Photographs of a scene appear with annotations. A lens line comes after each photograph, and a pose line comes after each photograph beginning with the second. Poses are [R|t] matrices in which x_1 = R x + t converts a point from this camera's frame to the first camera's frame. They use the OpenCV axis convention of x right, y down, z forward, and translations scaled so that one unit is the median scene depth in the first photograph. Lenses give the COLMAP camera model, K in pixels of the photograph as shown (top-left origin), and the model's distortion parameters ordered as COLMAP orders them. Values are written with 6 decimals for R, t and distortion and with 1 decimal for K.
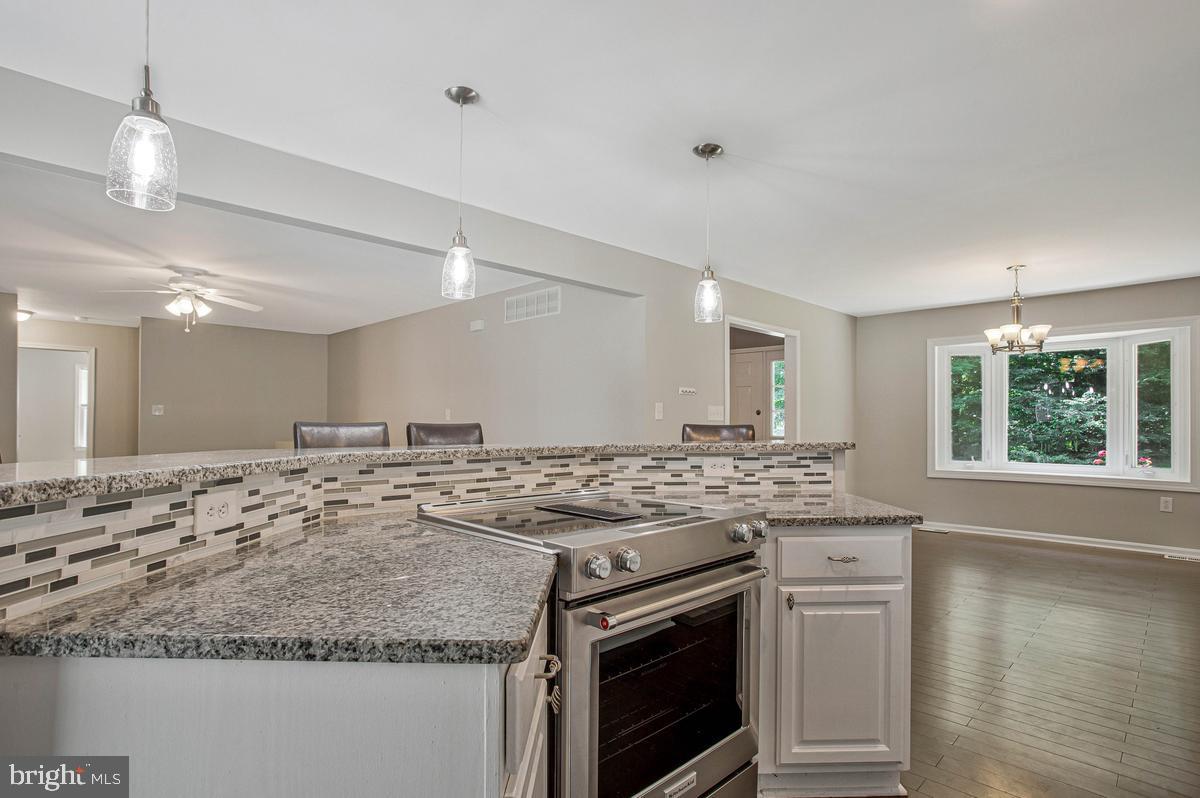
lens RADIAL K [[609.1, 0, 588.5], [0, 609.1, 399.3], [0, 0, 1]] dist [-0.058320, 0.016459]
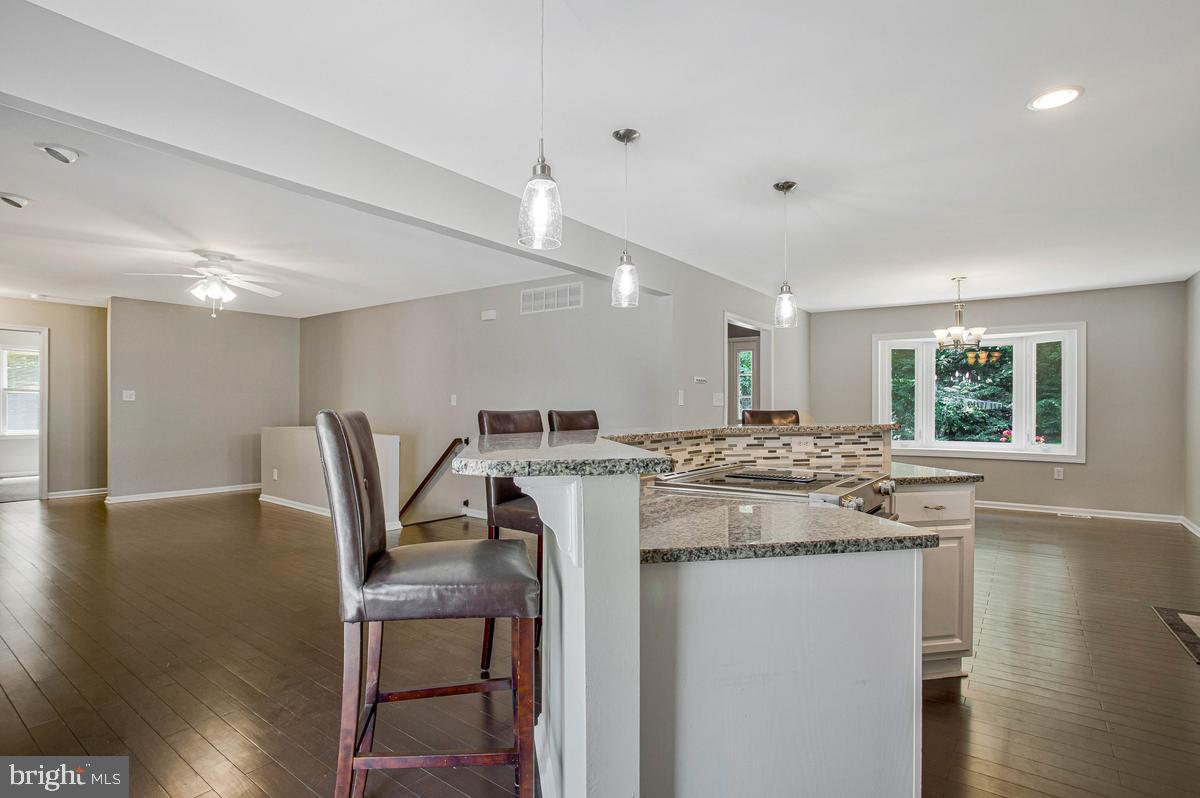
lens RADIAL K [[609.1, 0, 607.9], [0, 609.1, 400.5], [0, 0, 1]] dist [-0.058320, 0.016459]
pose [[0.985415, -0.000363, 0.170168, -0.393399], [-0.004556, 0.999583, 0.028517, -0.013575], [-0.170108, -0.028877, 0.985002, -0.164458]]
